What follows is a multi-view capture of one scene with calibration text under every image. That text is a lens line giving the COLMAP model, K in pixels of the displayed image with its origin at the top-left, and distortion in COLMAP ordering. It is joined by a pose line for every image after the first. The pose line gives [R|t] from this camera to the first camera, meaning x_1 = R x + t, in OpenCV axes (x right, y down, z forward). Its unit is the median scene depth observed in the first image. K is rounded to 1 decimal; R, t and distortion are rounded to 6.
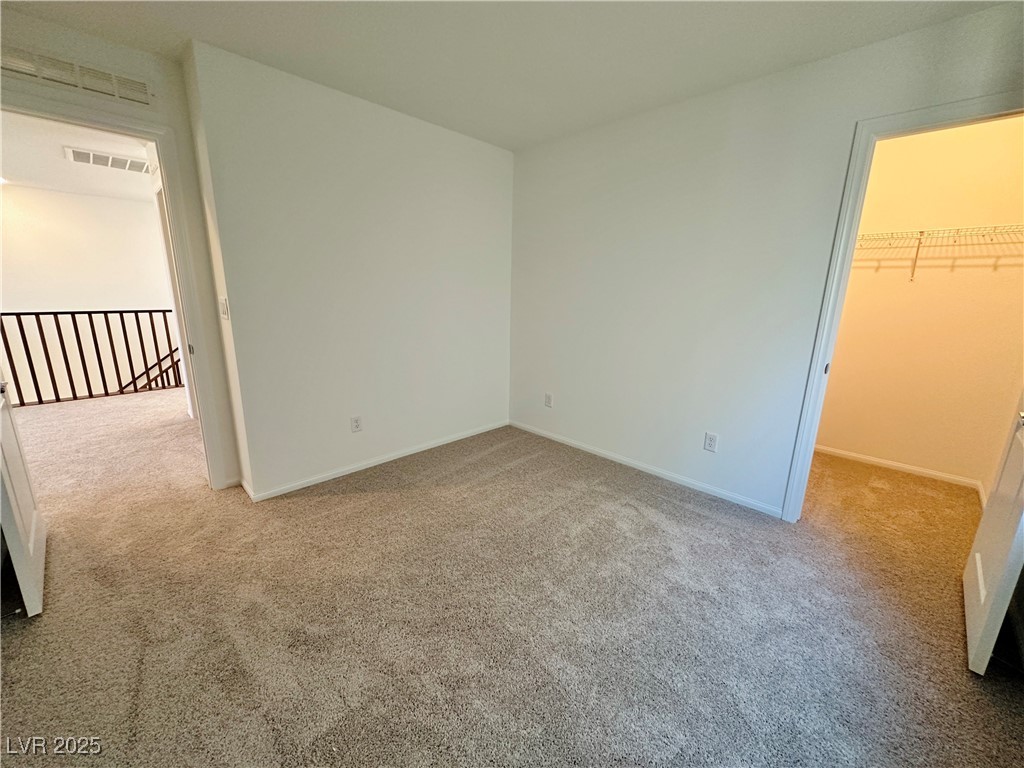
lens RADIAL K [[409.5, 0, 512.5], [0, 409.5, 383.2], [0, 0, 1]] dist [-0.001480, 0.000579]
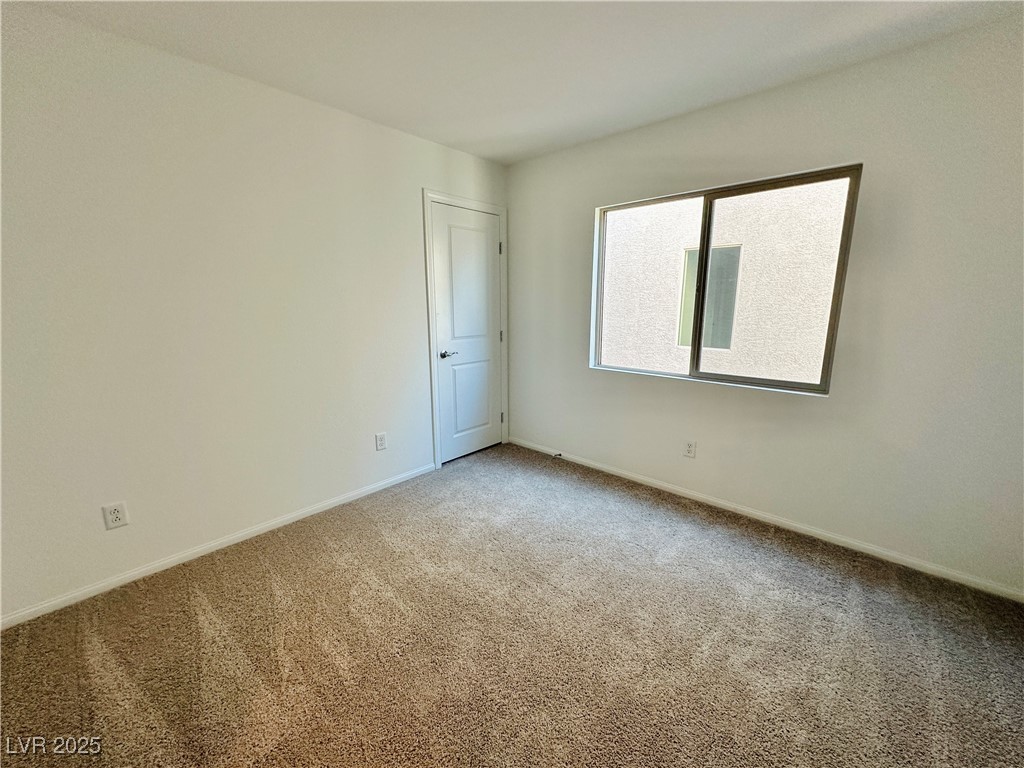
lens RADIAL K [[409.5, 0, 512.5], [0, 409.5, 383.2], [0, 0, 1]] dist [-0.001480, 0.000579]
pose [[-0.037005, -0.206721, 0.977700, -0.489984], [0.240855, 0.947683, 0.209490, -0.128918], [-0.969855, 0.243237, 0.014721, 0.535217]]
